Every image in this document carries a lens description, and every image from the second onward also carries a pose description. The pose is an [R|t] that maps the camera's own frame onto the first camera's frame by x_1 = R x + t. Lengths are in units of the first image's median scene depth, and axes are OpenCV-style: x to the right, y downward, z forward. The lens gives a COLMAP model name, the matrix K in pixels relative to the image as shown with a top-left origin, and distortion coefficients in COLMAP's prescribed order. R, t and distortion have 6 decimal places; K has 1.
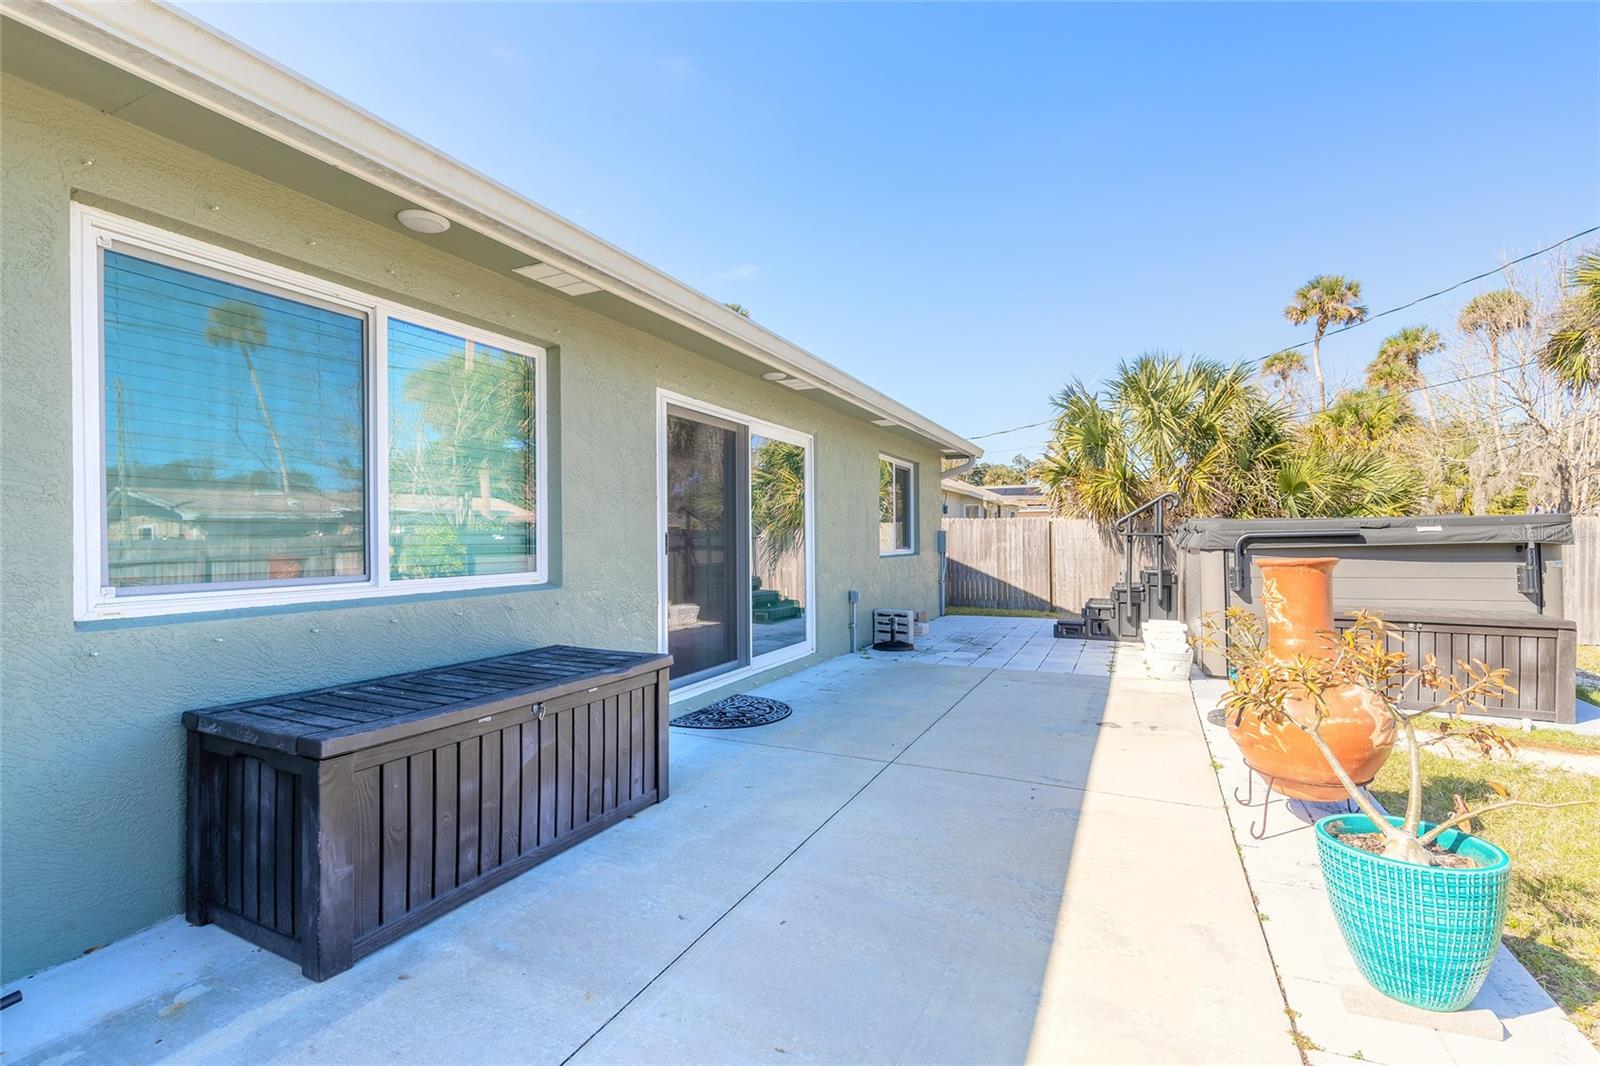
lens RADIAL K [[724.8, 0, 797.6], [0, 724.8, 532.3], [0, 0, 1]] dist [-0.003829, 0.001647]
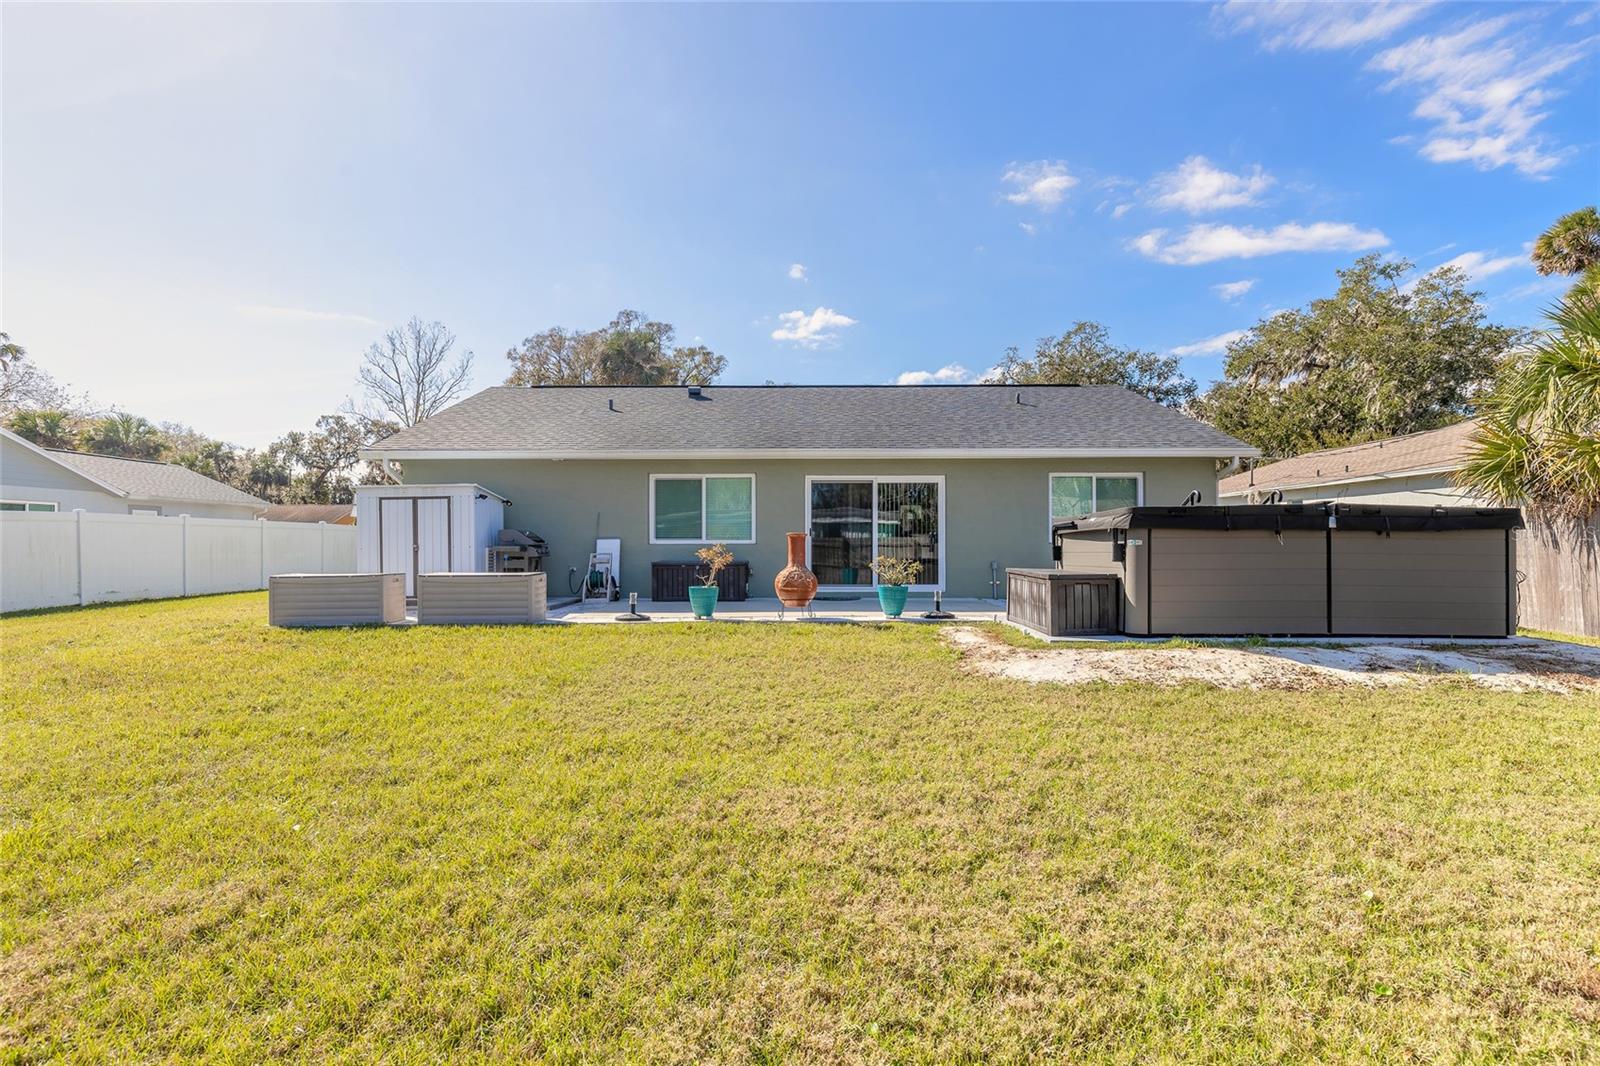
lens RADIAL K [[724.8, 0, 803.2], [0, 724.8, 538.9], [0, 0, 1]] dist [-0.003829, 0.001647]
pose [[0.434736, -0.000409, -0.900558, 3.441910], [0.003031, 0.999995, 0.001010, 0.057525], [0.900553, -0.003168, 0.434735, -0.326357]]
